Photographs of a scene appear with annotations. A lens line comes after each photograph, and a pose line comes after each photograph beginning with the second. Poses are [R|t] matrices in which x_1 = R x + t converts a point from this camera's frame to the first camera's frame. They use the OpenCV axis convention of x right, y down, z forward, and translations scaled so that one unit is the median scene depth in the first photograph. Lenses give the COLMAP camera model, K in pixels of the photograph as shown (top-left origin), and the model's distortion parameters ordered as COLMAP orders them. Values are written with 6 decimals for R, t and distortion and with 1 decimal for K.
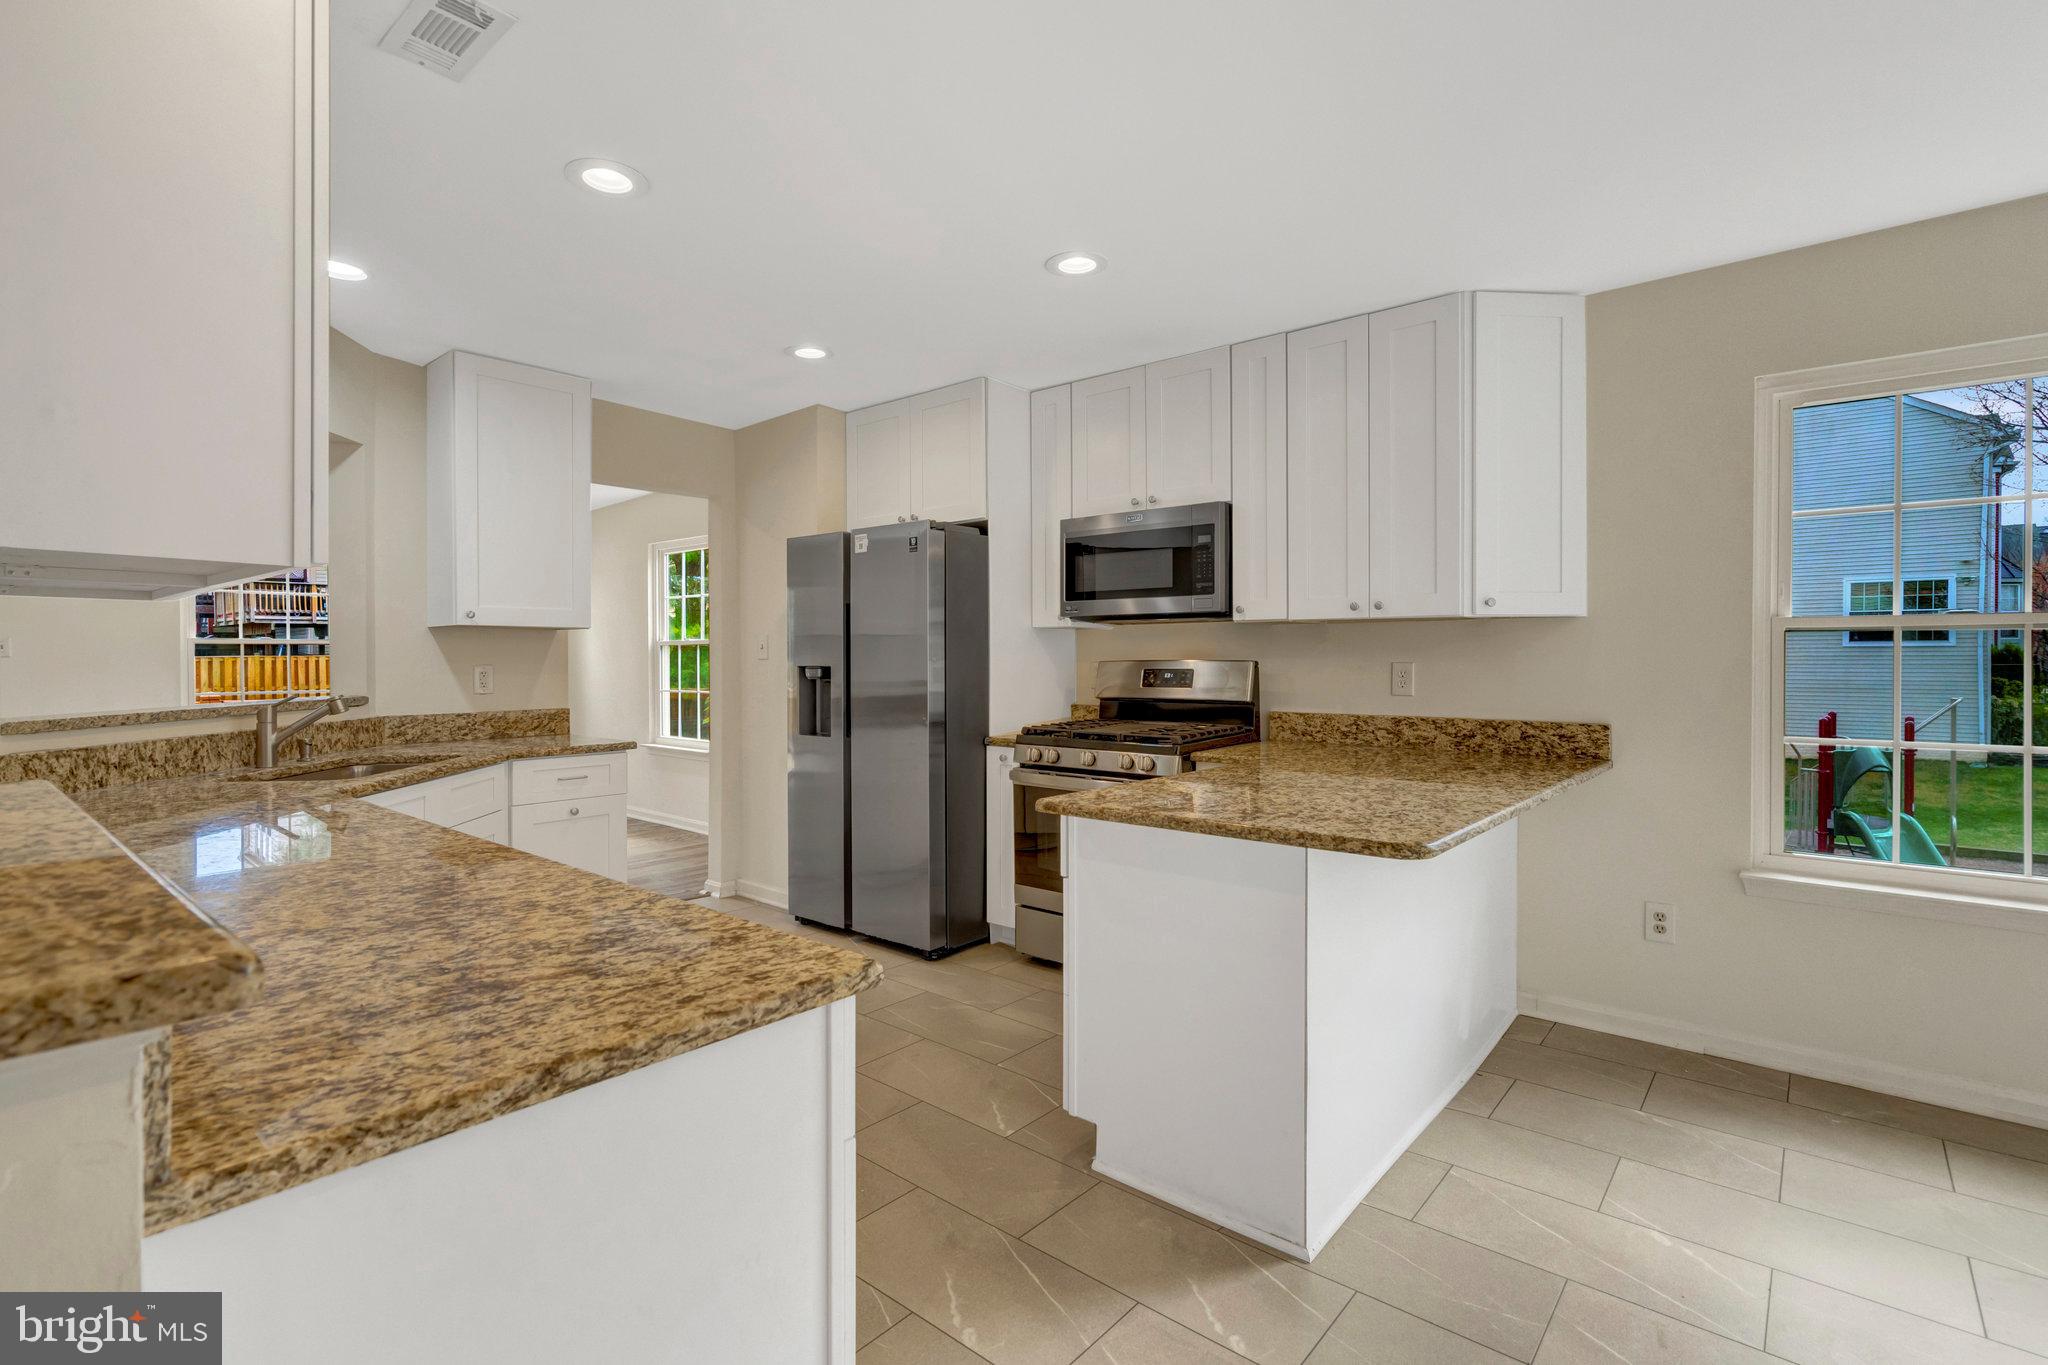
lens RADIAL K [[956.2, 0, 1016.9], [0, 956.2, 676.7], [0, 0, 1]] dist [0.002188, 0.000822]
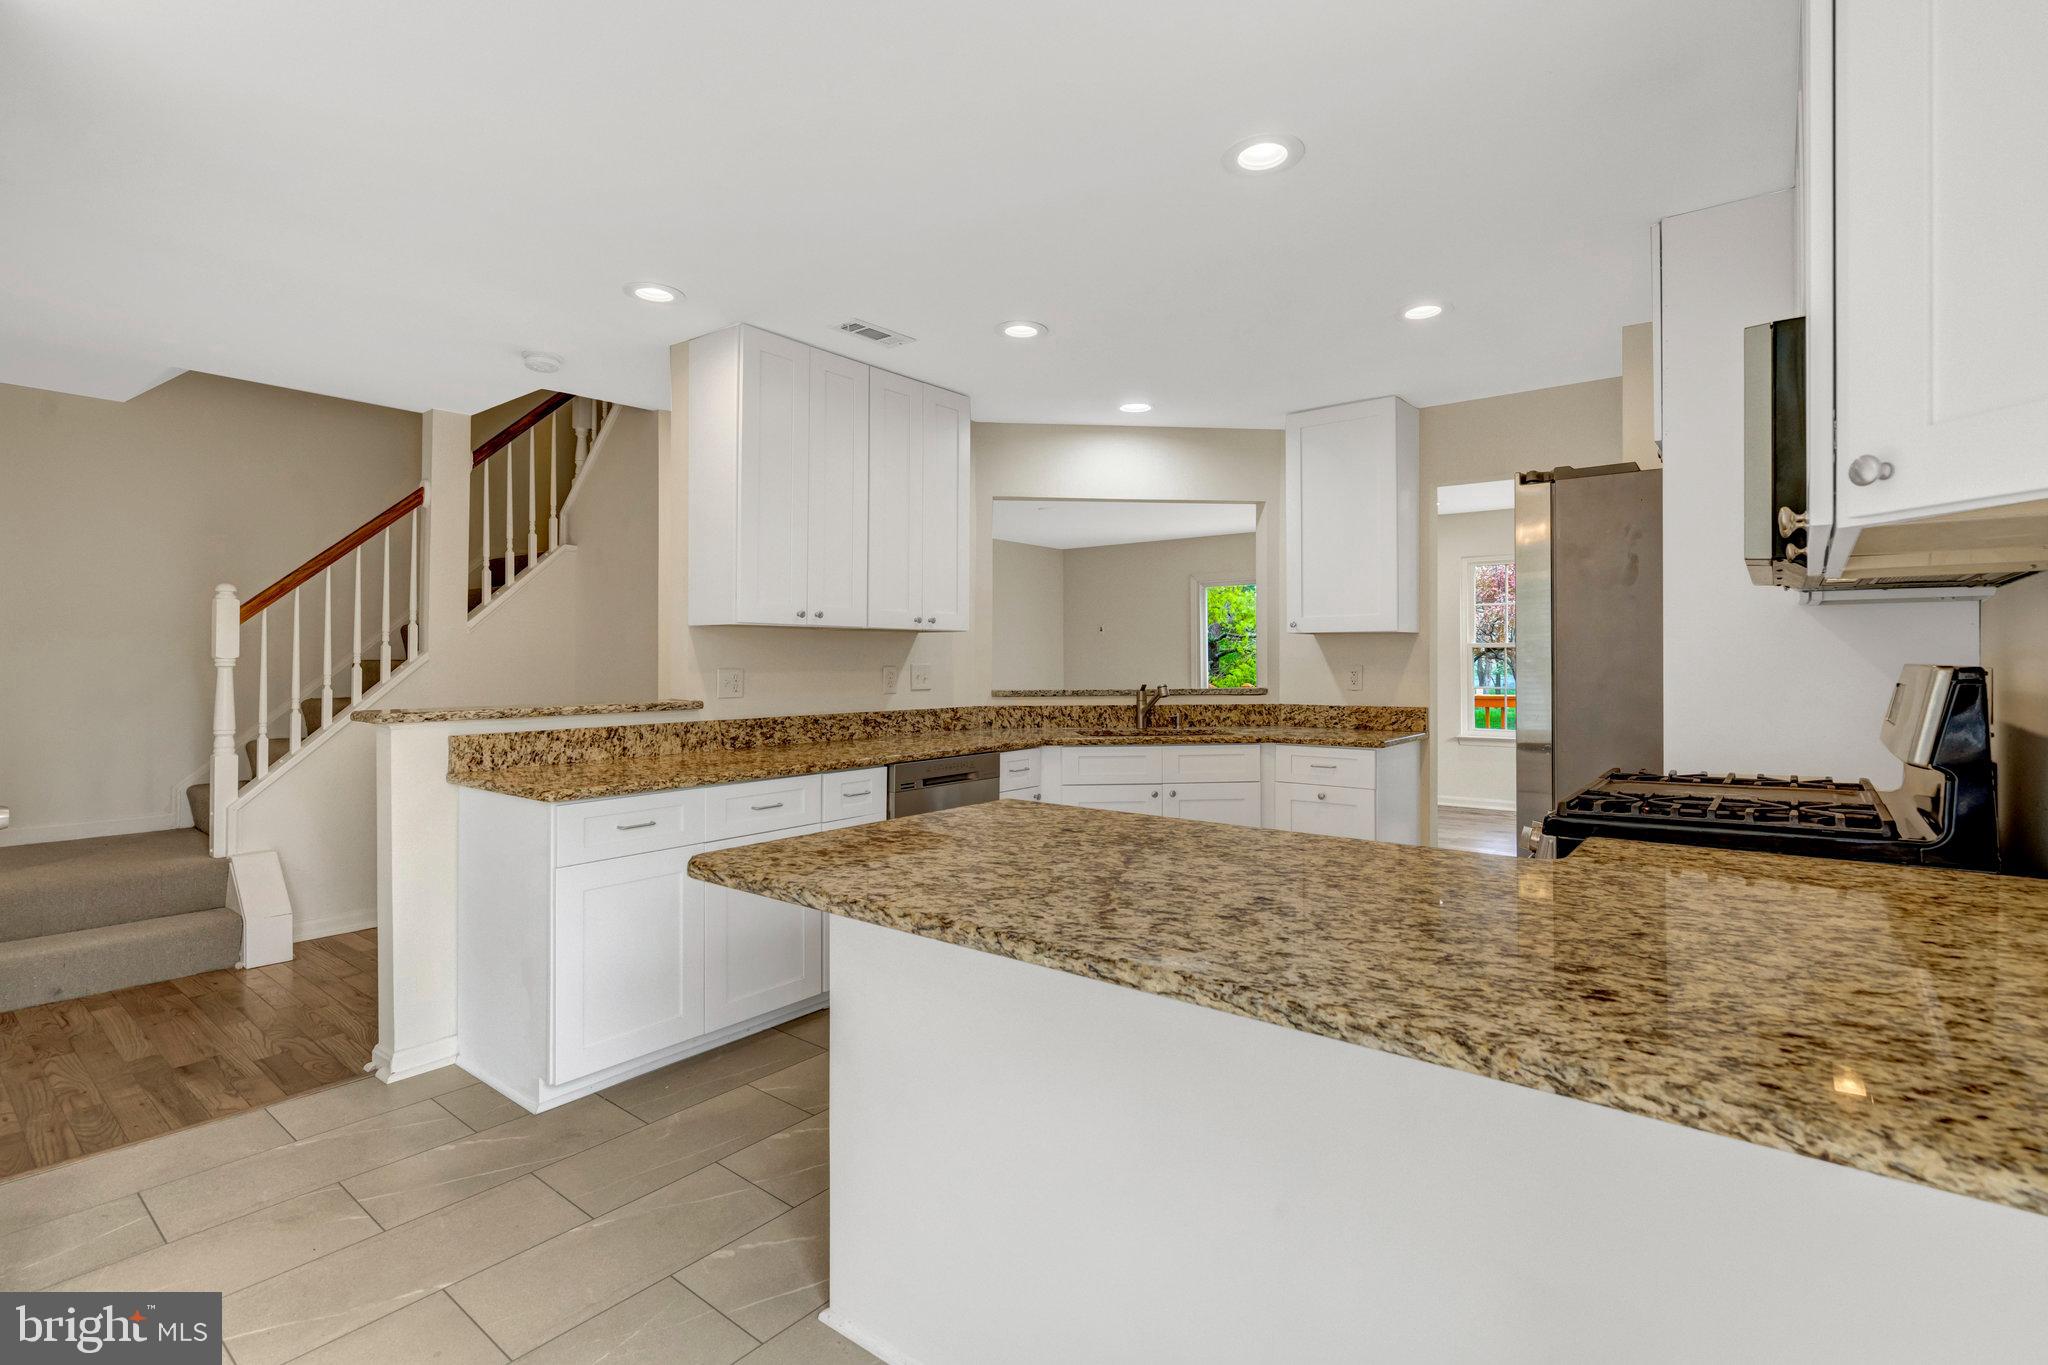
lens RADIAL K [[956.2, 0, 1016.9], [0, 956.2, 656.6], [0, 0, 1]] dist [0.002188, 0.000822]
pose [[0.019365, -0.002534, -0.999809, 0.690122], [-0.016519, 0.999859, -0.002854, -0.014771], [0.999676, 0.016571, 0.019320, 0.651536]]
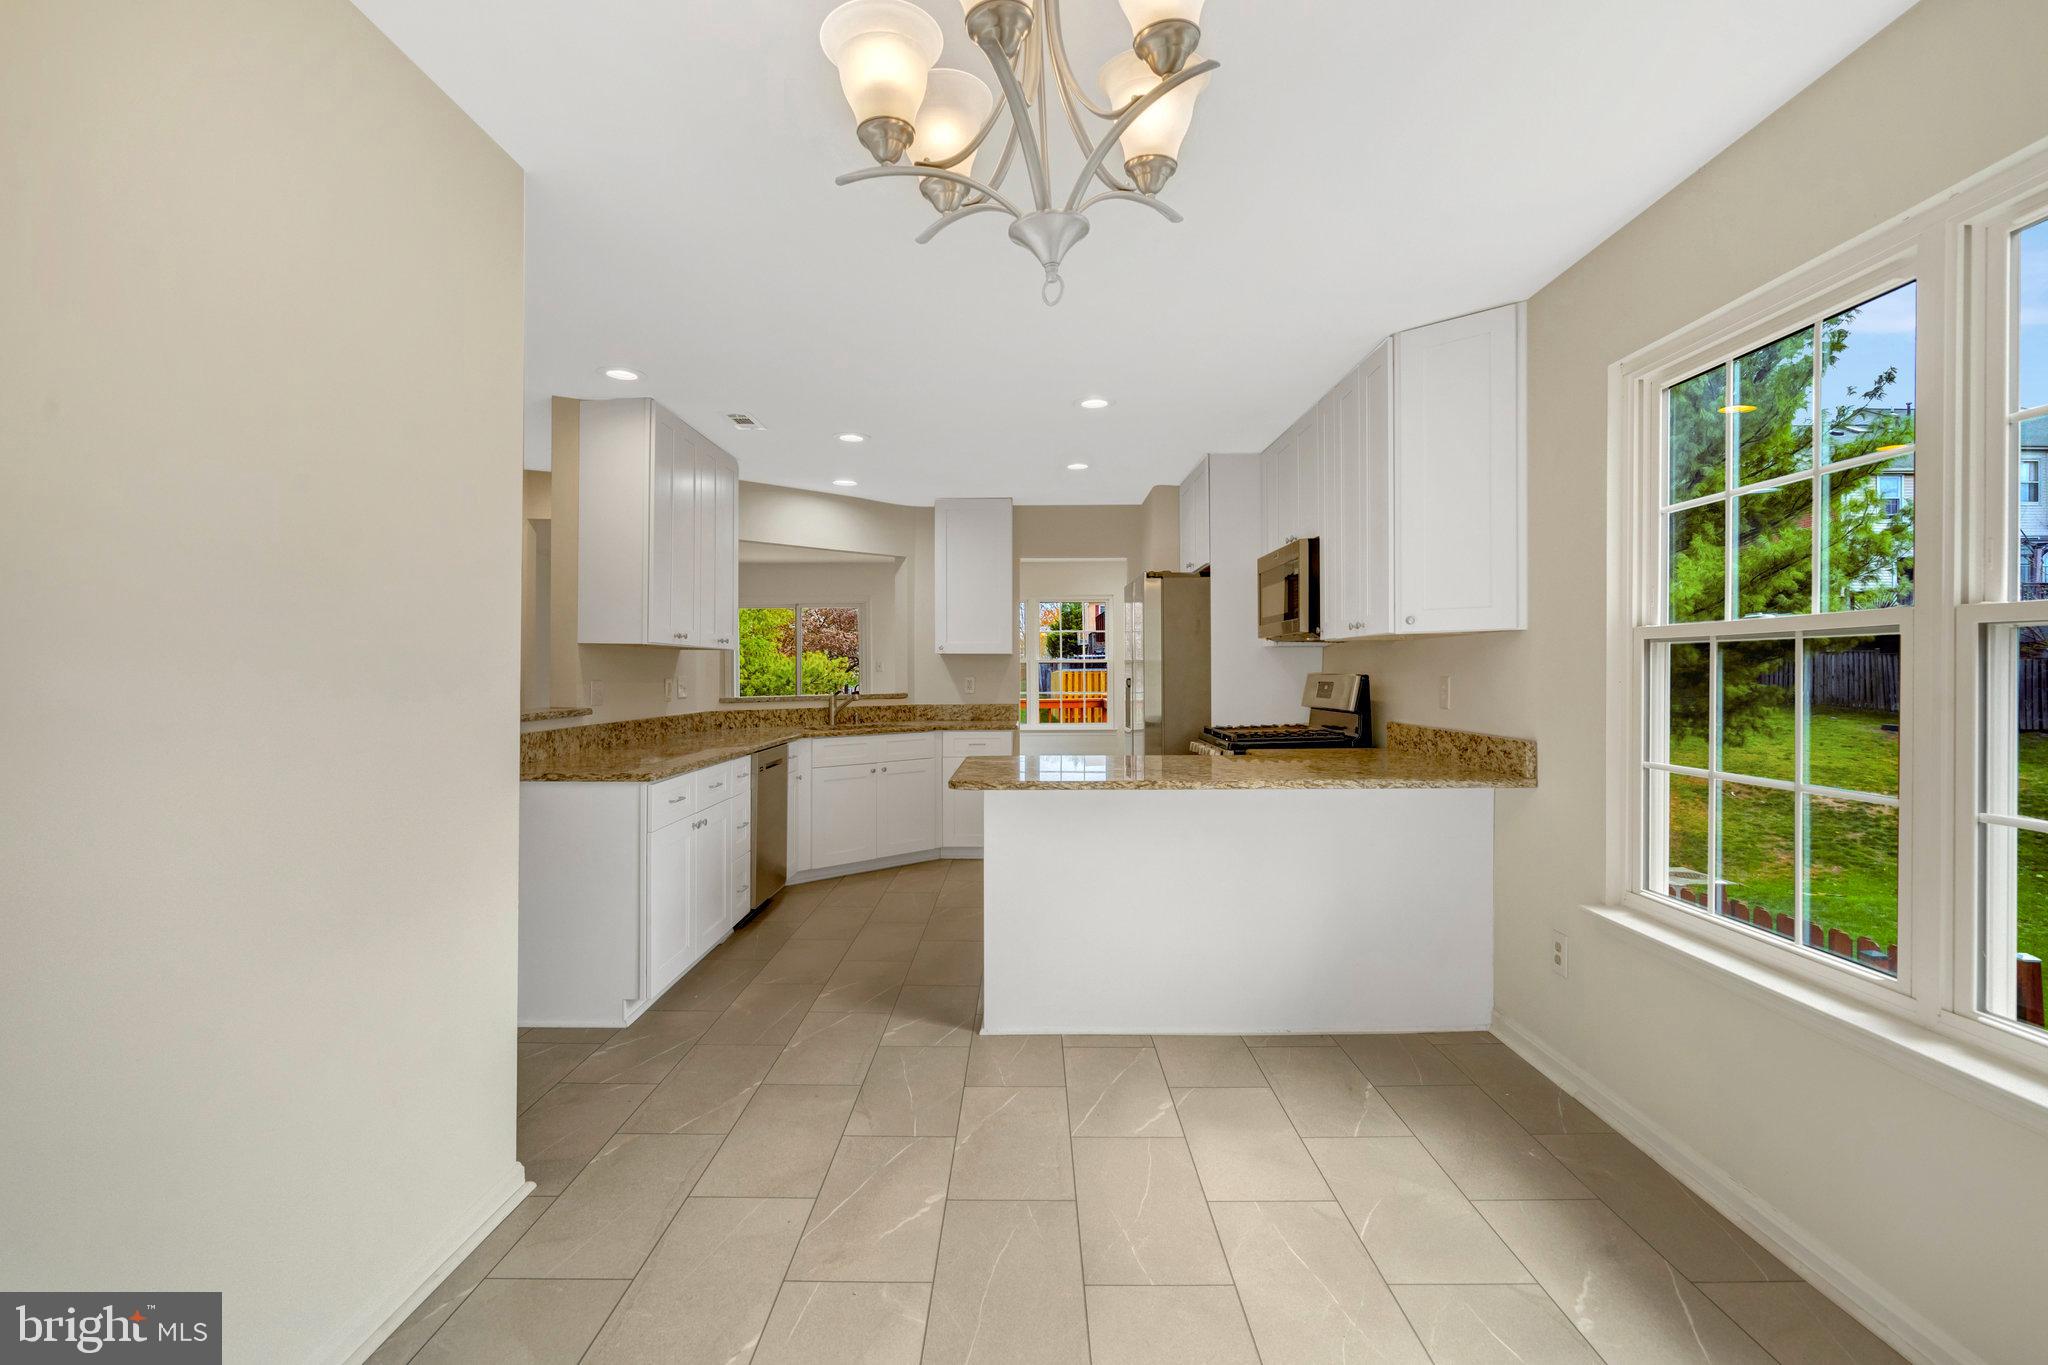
lens RADIAL K [[956.2, 0, 1010.2], [0, 956.2, 675.0], [0, 0, 1]] dist [0.002188, 0.000822]
pose [[0.633561, 0.001518, -0.773692, 0.914836], [-0.011950, 0.999898, -0.007824, -0.002682], [0.773601, 0.014203, 0.633514, -0.015655]]
